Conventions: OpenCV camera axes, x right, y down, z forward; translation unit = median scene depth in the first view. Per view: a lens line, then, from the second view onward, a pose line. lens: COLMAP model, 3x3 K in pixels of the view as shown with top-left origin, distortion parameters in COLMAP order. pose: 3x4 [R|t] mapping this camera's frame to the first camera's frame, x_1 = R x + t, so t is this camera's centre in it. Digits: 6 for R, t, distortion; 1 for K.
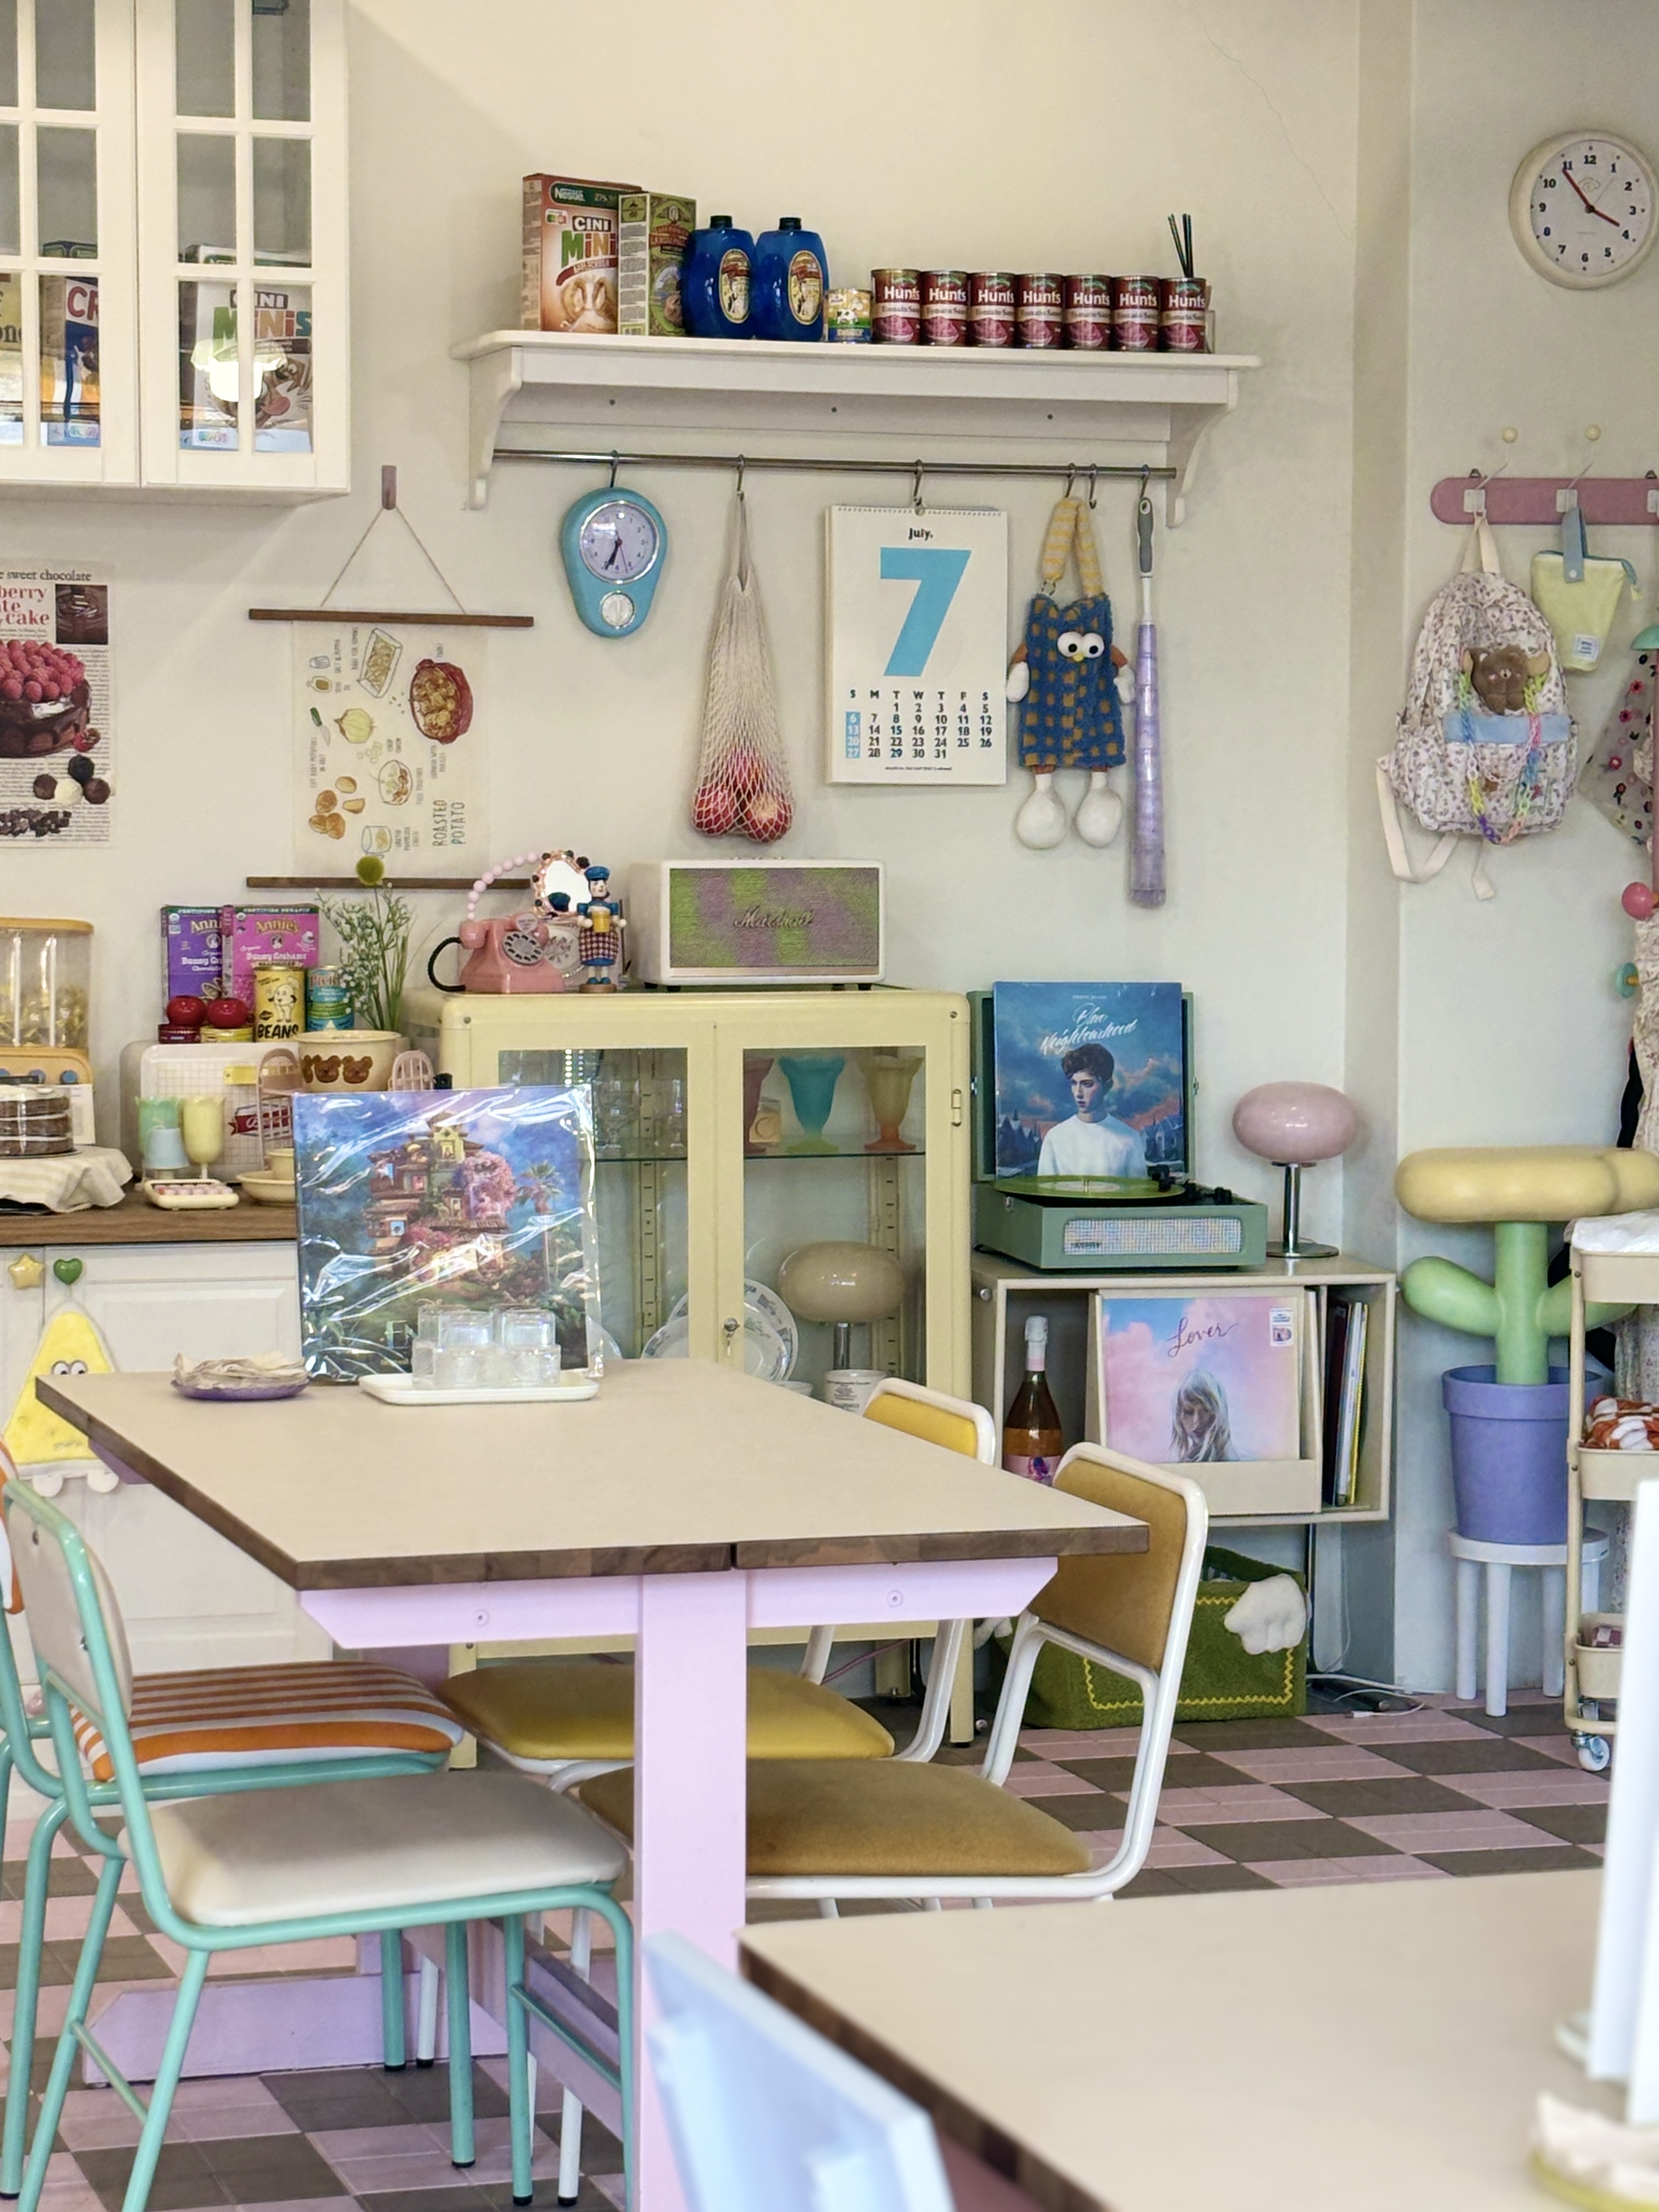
lens RADIAL K [[4919.4, 0, 797.5], [0, 4919.4, 1102.9], [0, 0, 1]] dist [0.316869, -1.082609]
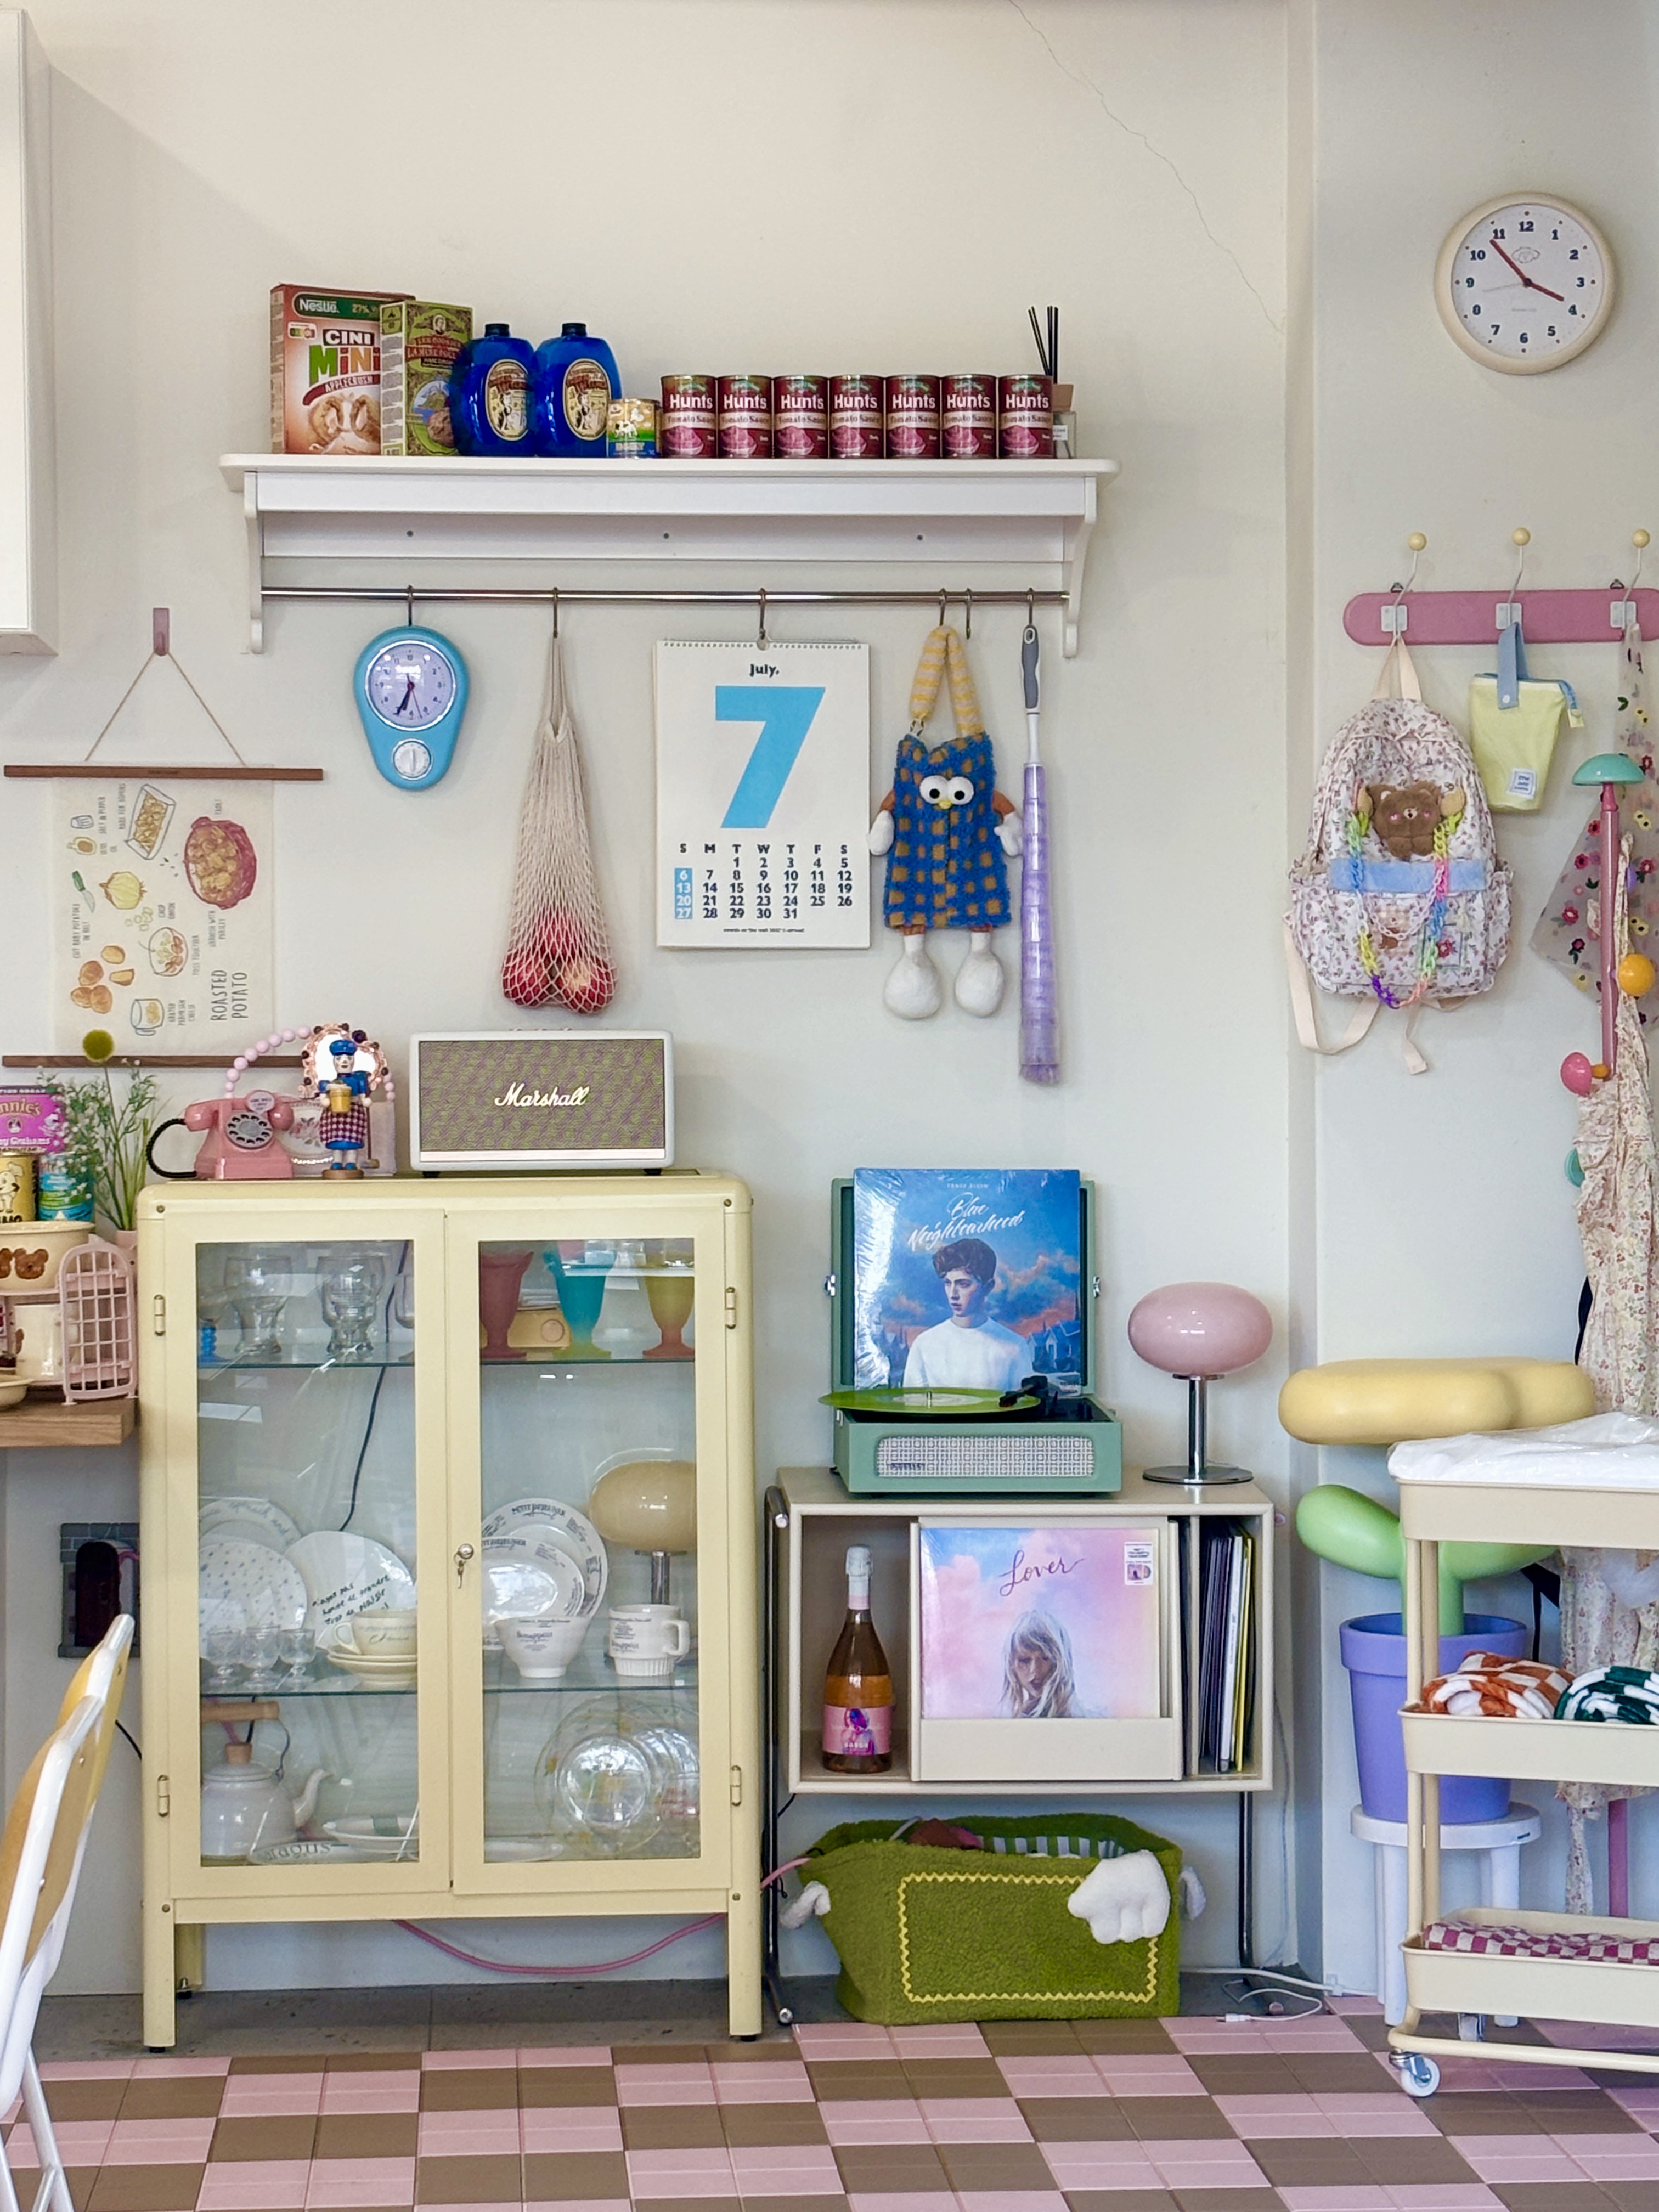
lens RADIAL K [[4919.4, 0, 797.5], [0, 4919.4, 1102.9], [0, 0, 1]] dist [0.316869, -1.082609]
pose [[0.973453, -0.005793, -0.228813, 0.239461], [-0.004808, 0.998942, -0.045746, 0.004420], [0.228835, 0.045632, 0.972395, 0.135749]]
